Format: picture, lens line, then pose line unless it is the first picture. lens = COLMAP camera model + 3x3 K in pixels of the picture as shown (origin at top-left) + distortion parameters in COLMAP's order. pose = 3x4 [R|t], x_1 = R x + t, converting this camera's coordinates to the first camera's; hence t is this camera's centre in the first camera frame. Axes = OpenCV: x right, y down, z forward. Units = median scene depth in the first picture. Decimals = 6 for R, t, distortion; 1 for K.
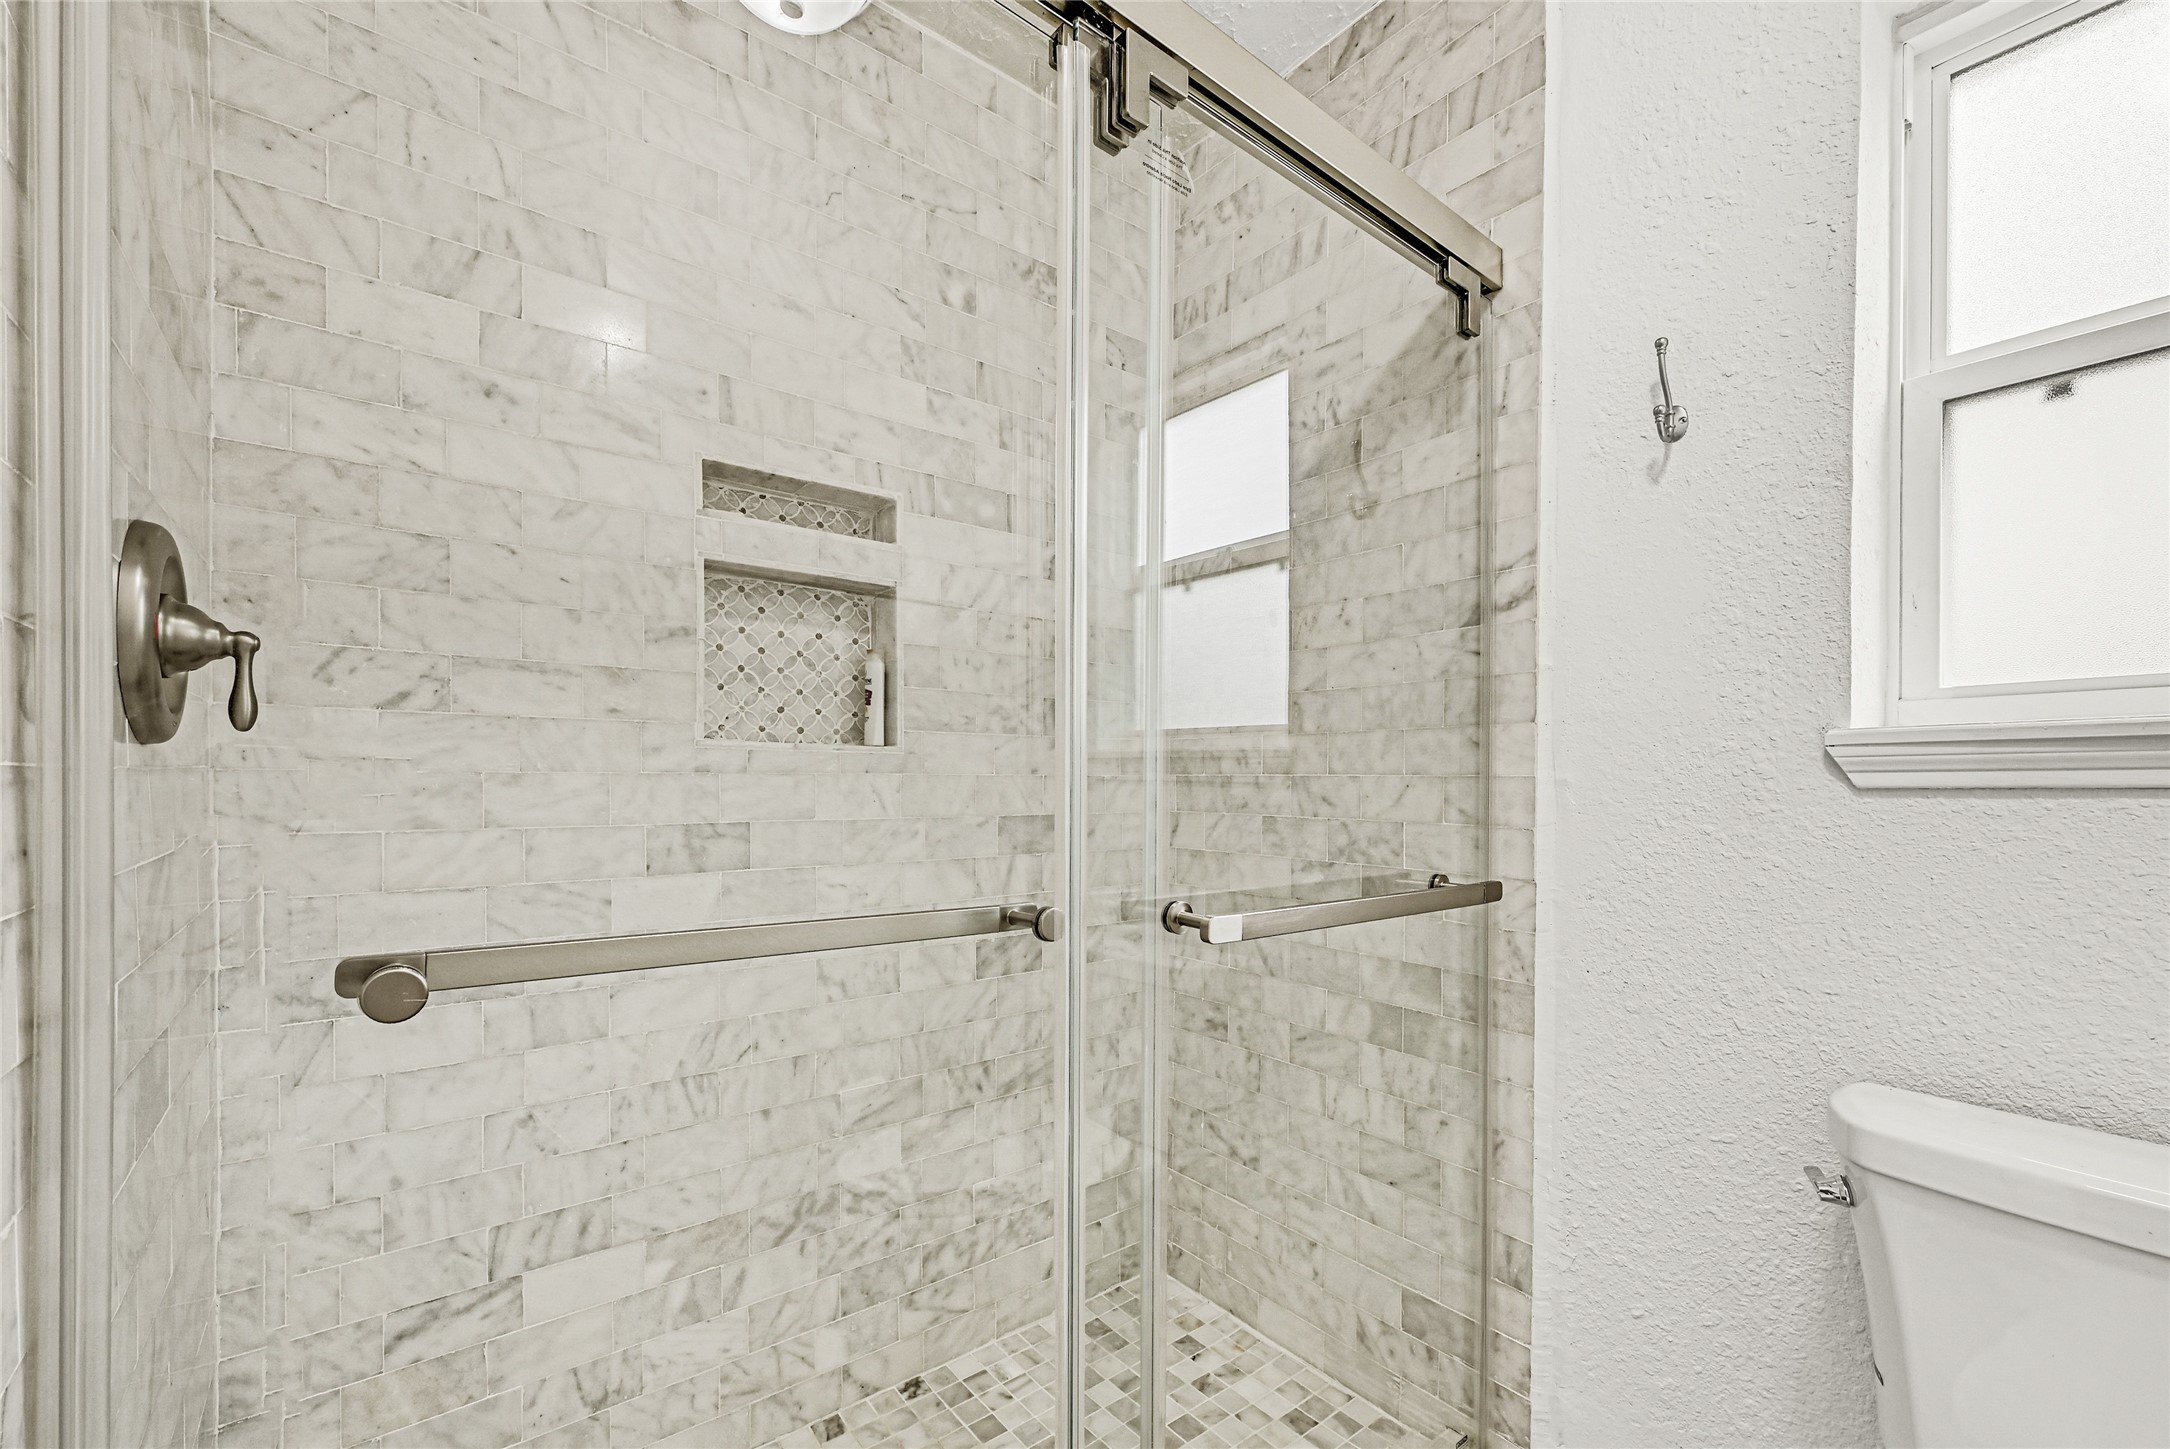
lens RADIAL K [[909.2, 0, 1082.4], [0, 909.2, 826.9], [0, 0, 1]] dist [0.000822, -0.000083]
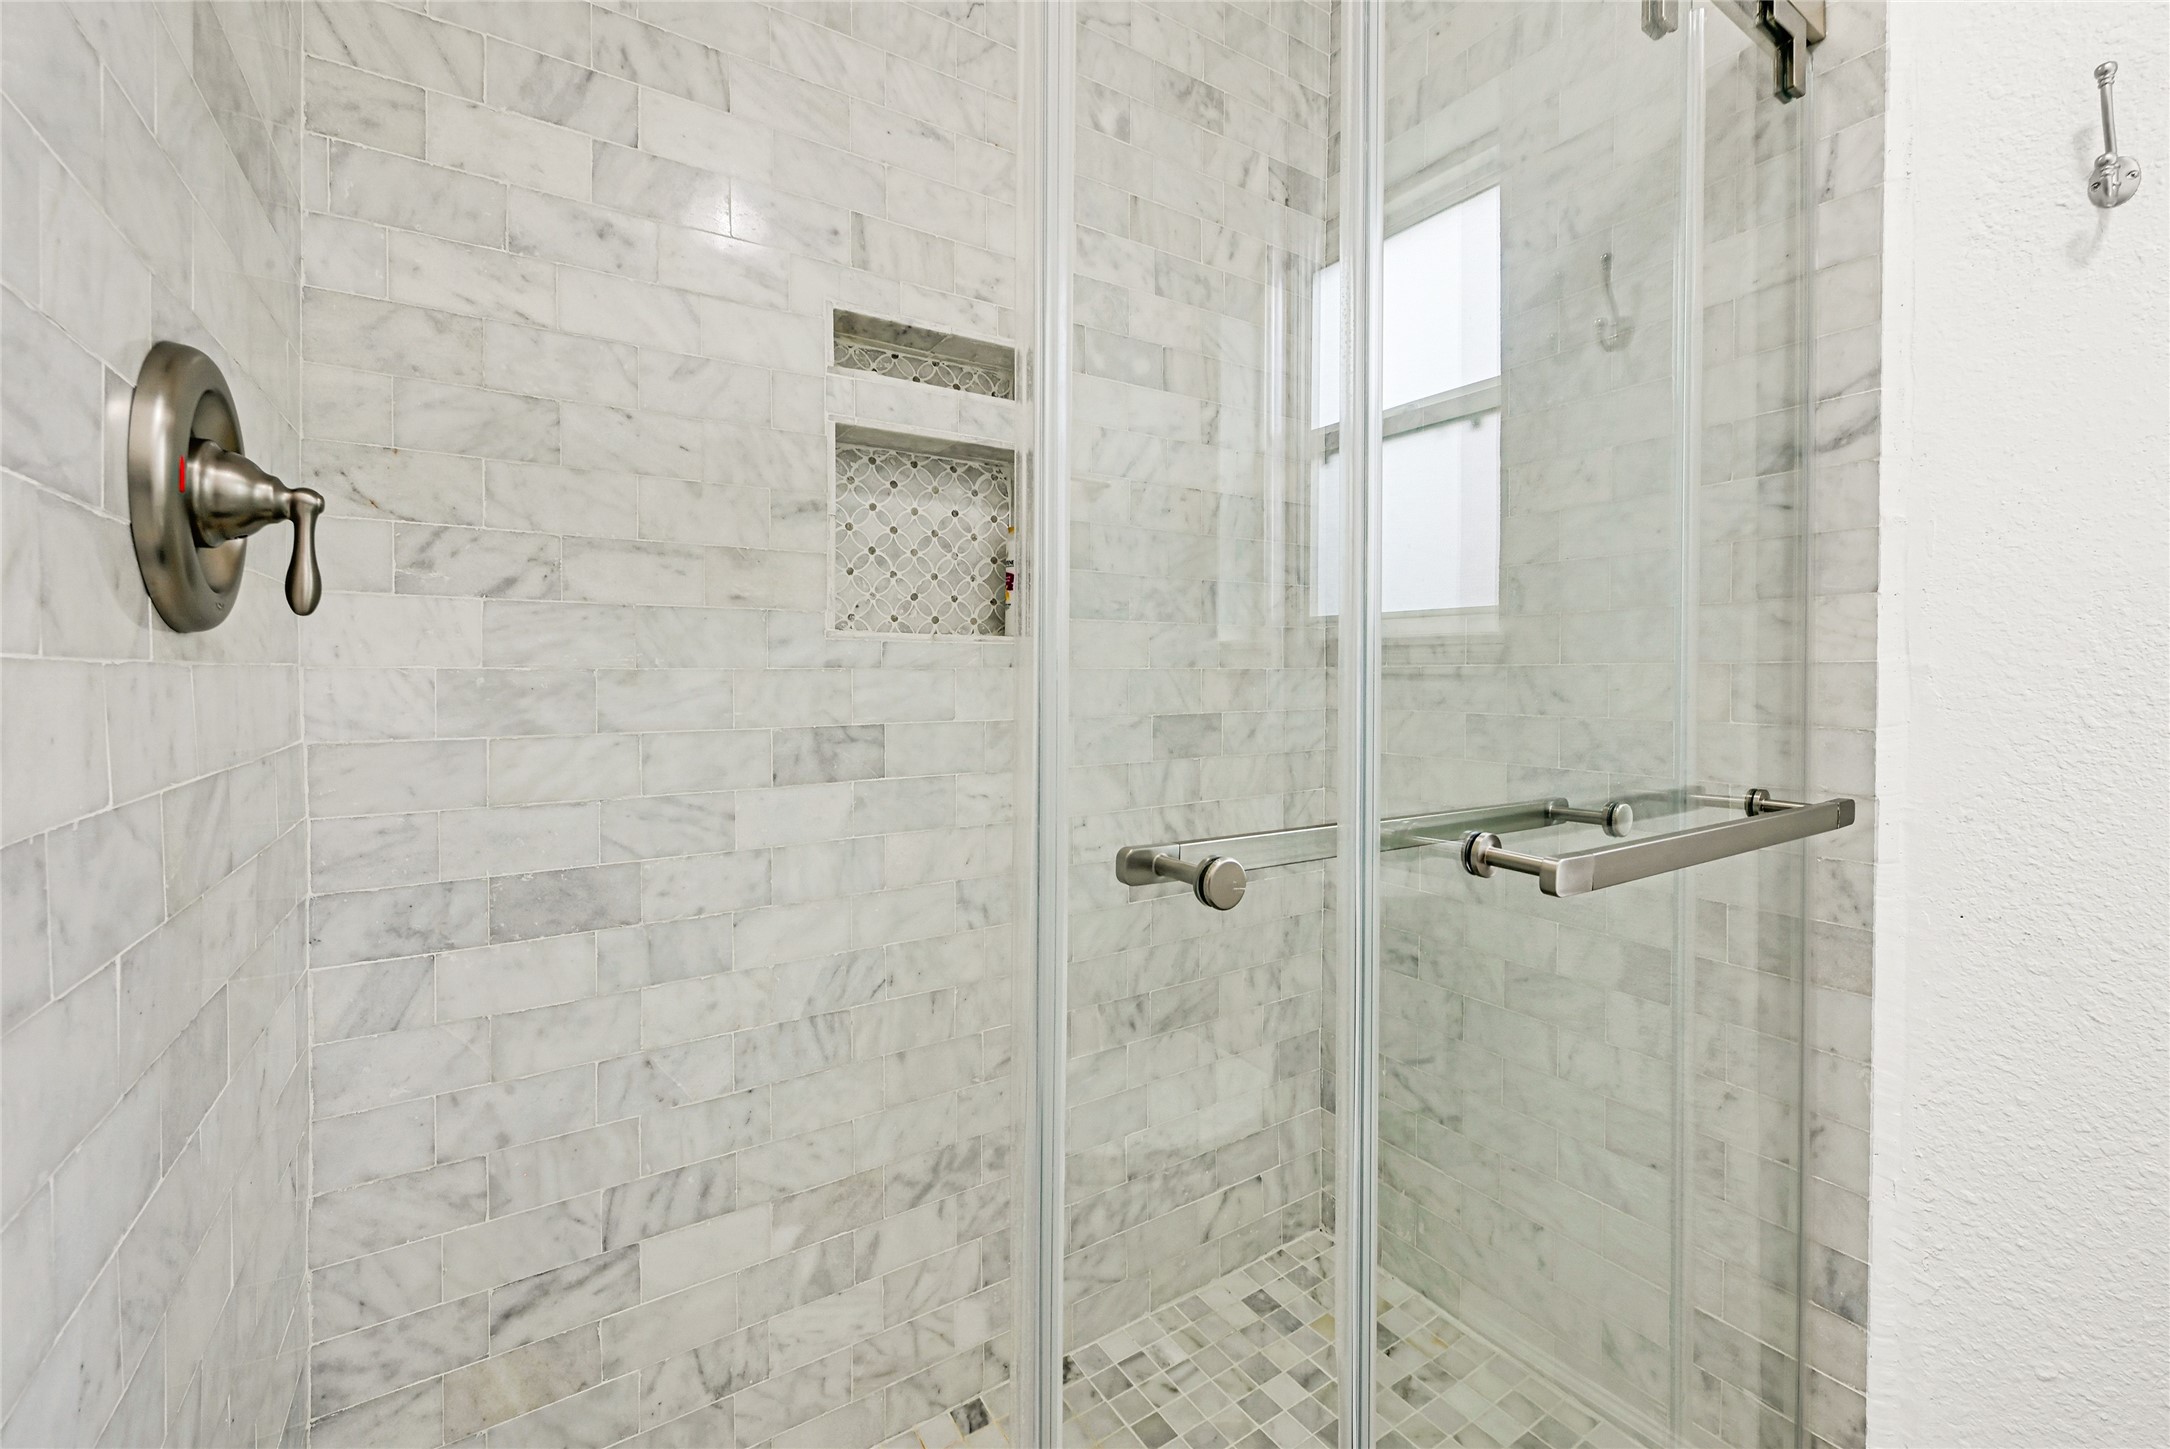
lens RADIAL K [[893.6, 0, 1071.3], [0, 893.6, 718.0], [0, 0, 1]] dist [-0.001317, -0.000023]
pose [[0.995094, -0.004378, -0.098833, -0.103819], [0.003758, 0.999972, -0.006461, -0.005117], [0.098858, 0.006058, 0.995083, 0.165418]]
